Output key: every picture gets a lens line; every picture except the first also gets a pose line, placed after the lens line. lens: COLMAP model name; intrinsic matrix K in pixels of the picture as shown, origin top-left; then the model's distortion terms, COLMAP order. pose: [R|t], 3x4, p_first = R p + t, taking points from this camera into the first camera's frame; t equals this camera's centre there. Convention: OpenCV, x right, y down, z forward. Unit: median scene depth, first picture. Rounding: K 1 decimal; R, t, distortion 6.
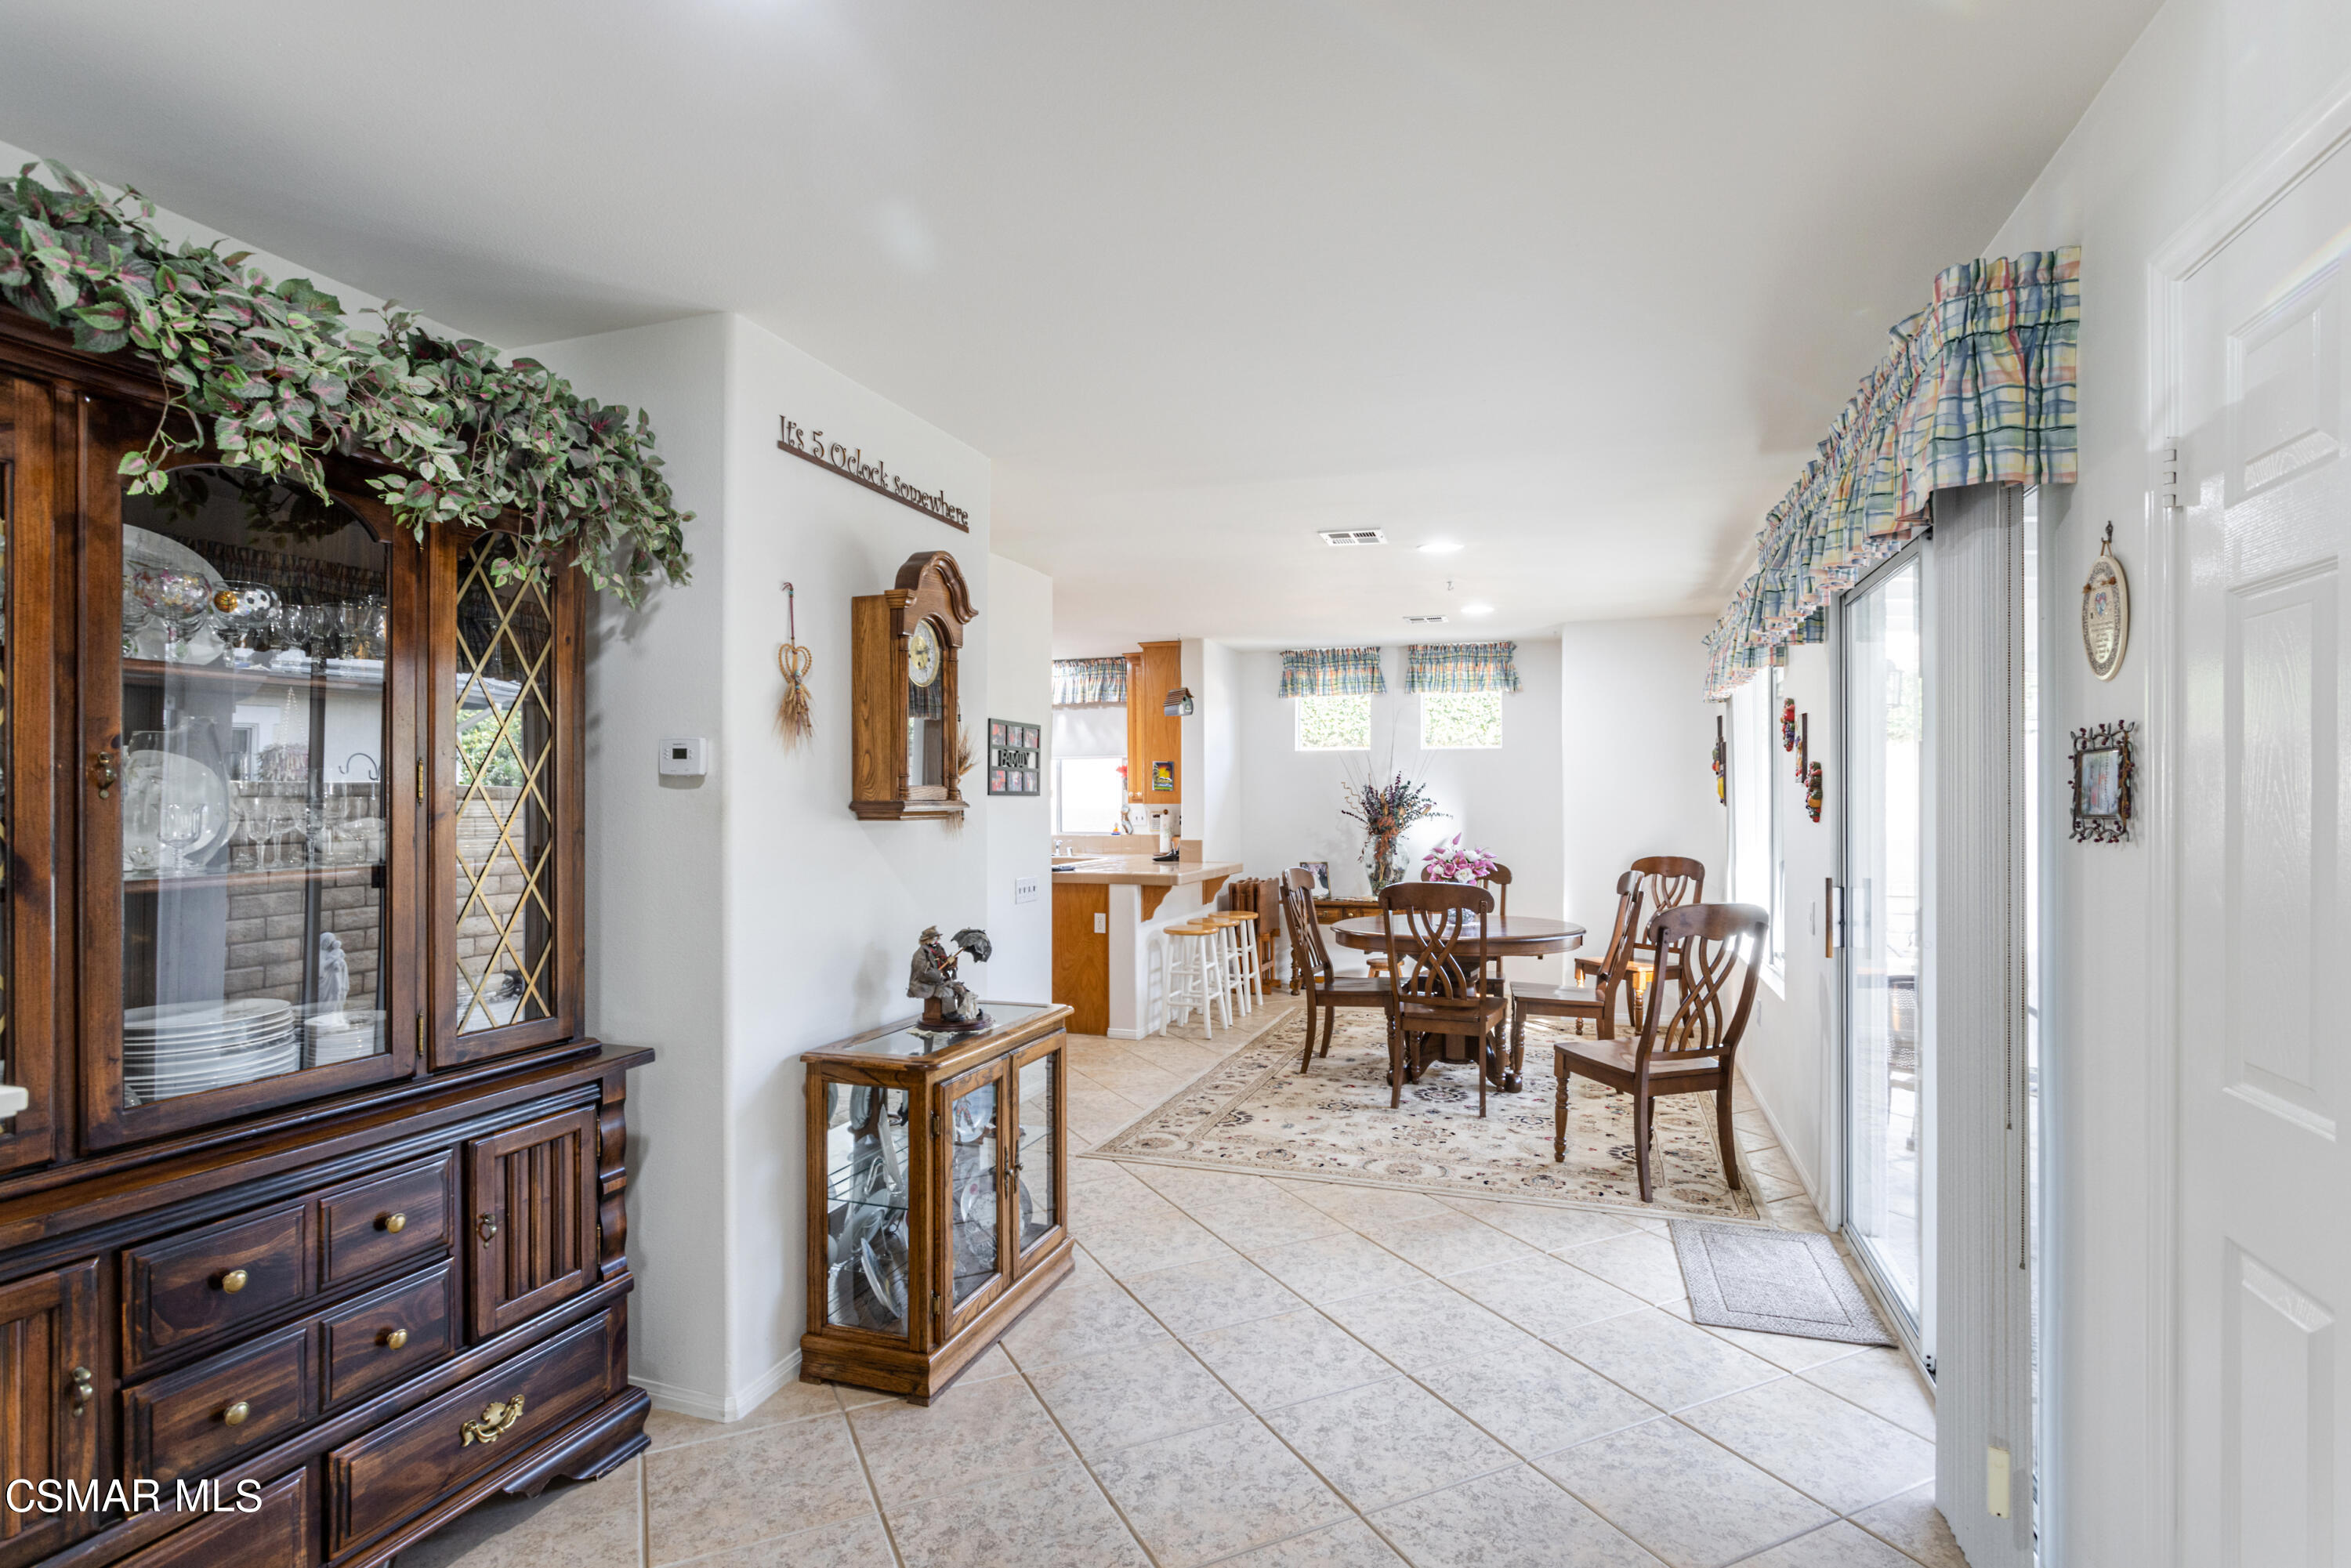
lens RADIAL K [[1168.3, 0, 1195.7], [0, 1168.3, 795.0], [0, 0, 1]] dist [-0.007336, 0.002985]
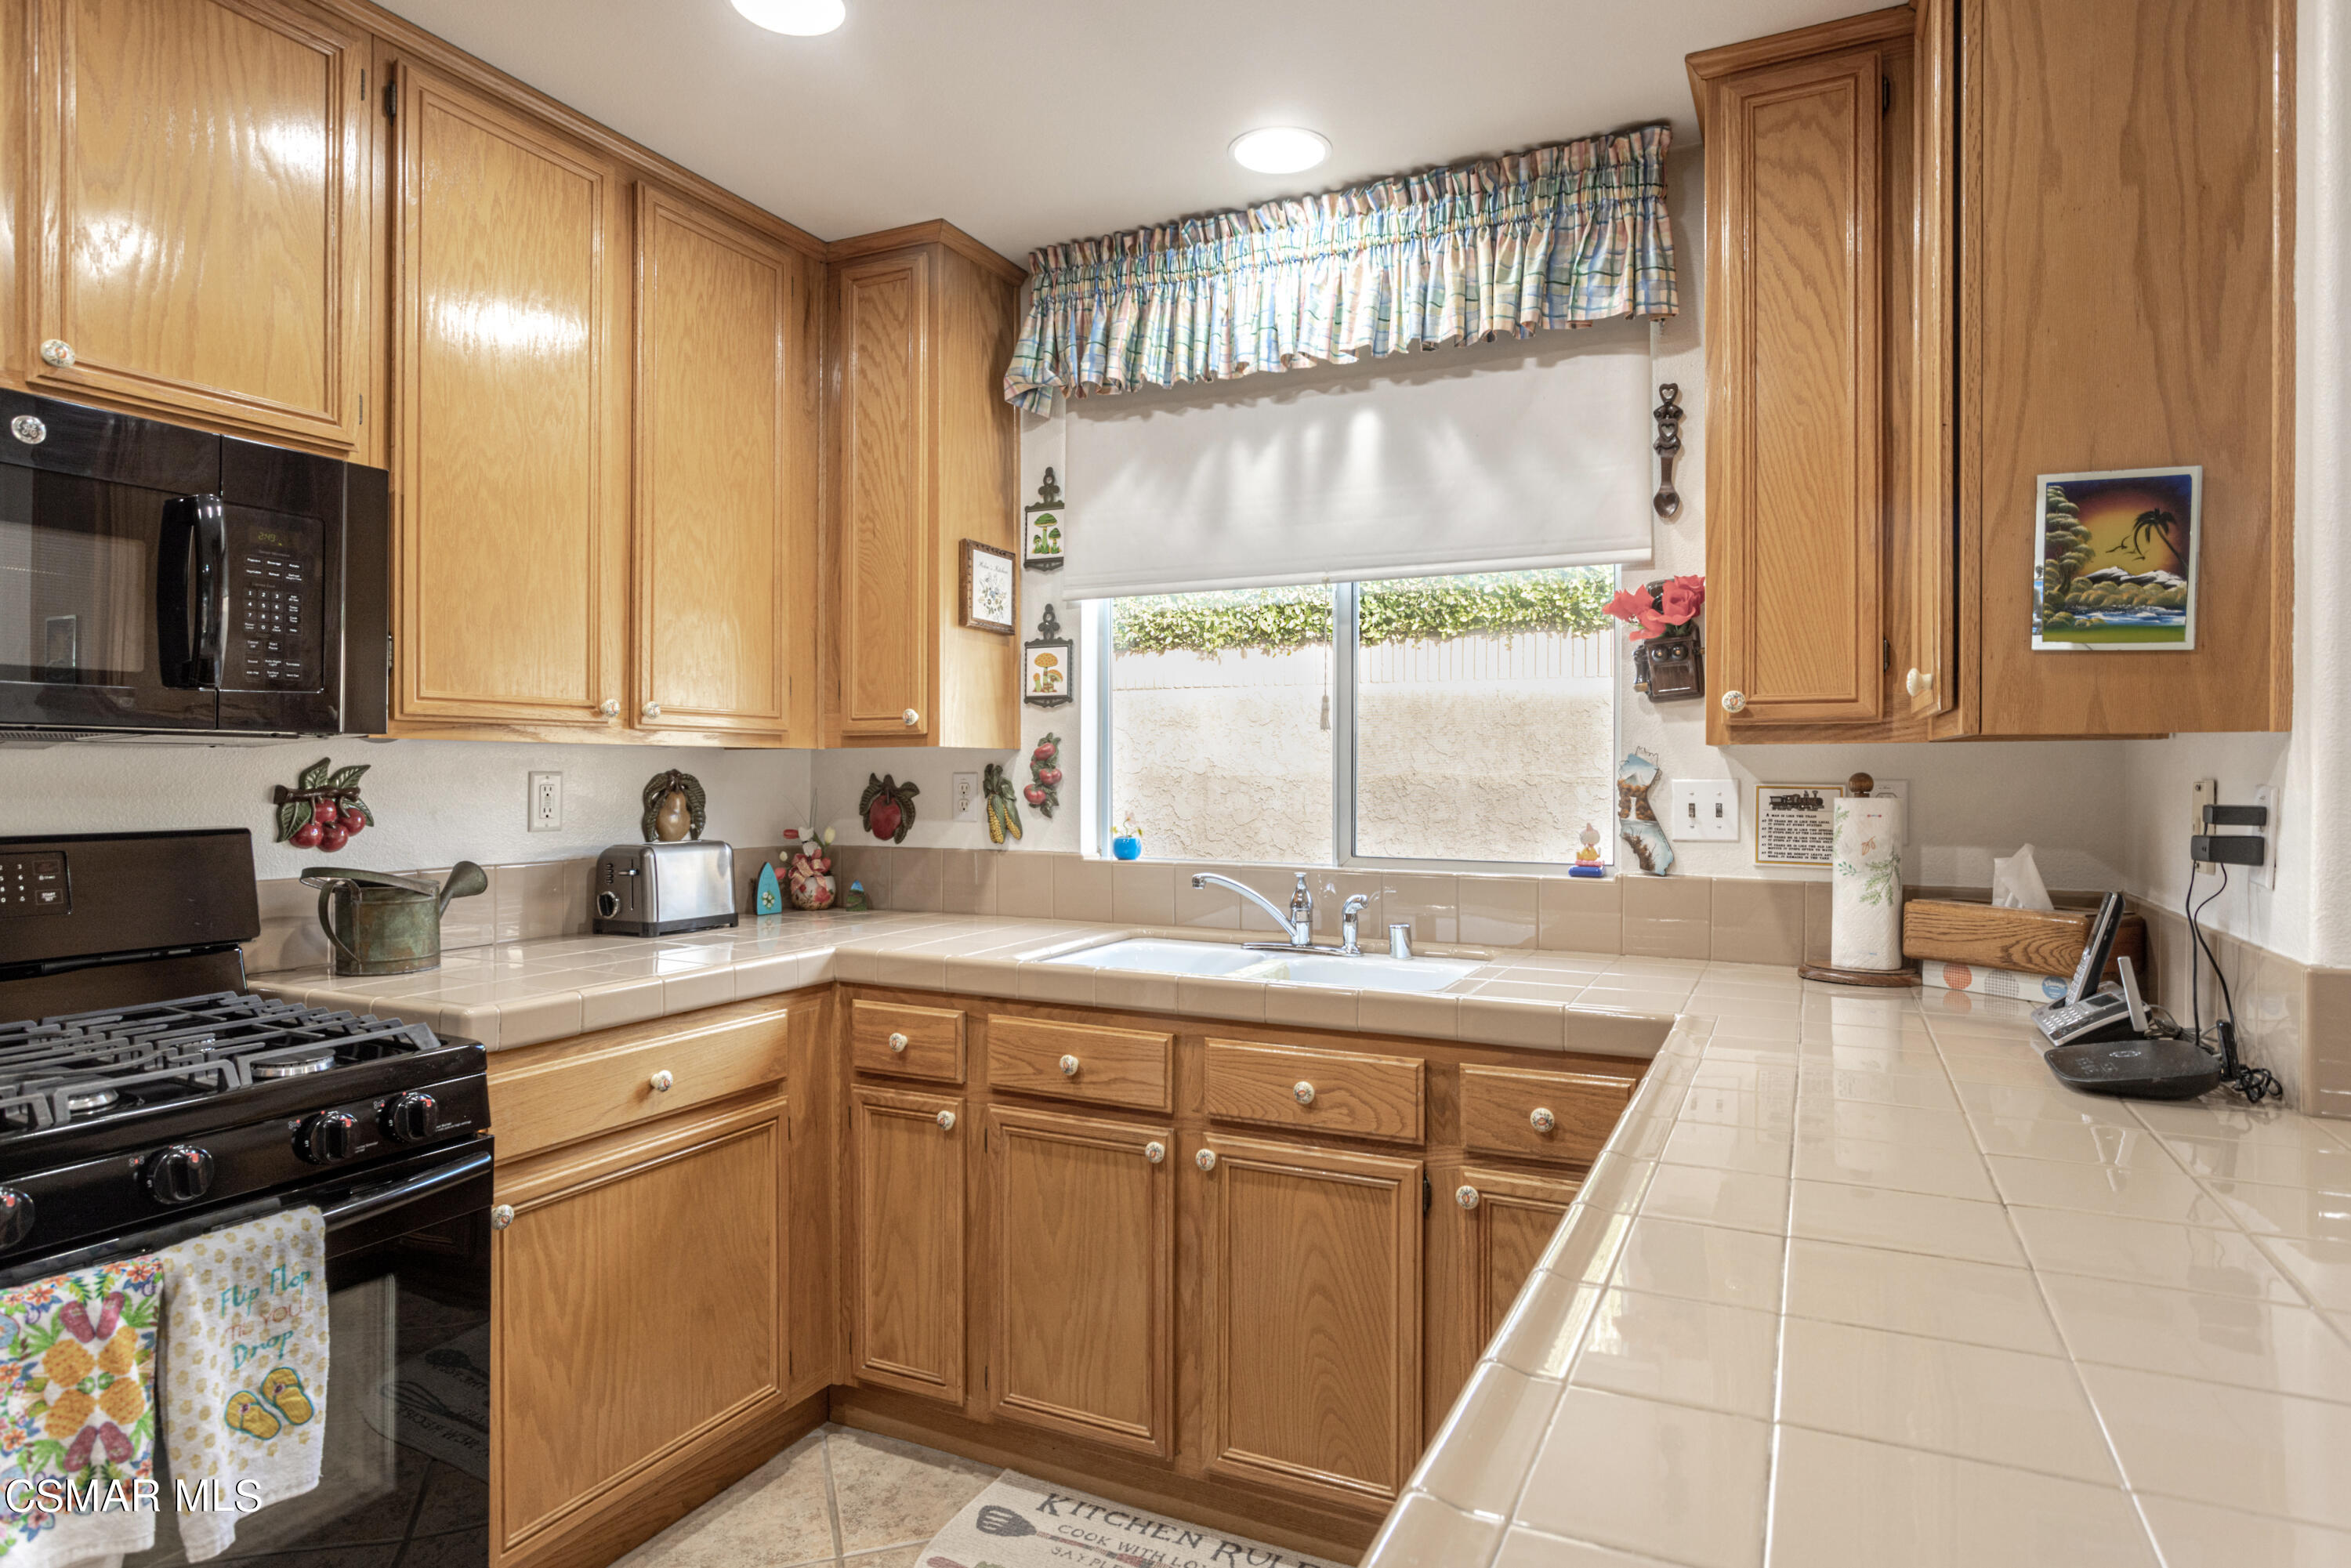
lens RADIAL K [[1306.2, 0, 1175.3], [0, 1306.2, 774.2], [0, 0, 1]] dist [-0.016166, 0.006678]
pose [[0.991109, 0.008025, -0.132807, -0.161231], [-0.008072, 0.999967, 0.000186, 0.017588], [0.132804, 0.000888, 0.991142, 0.969075]]
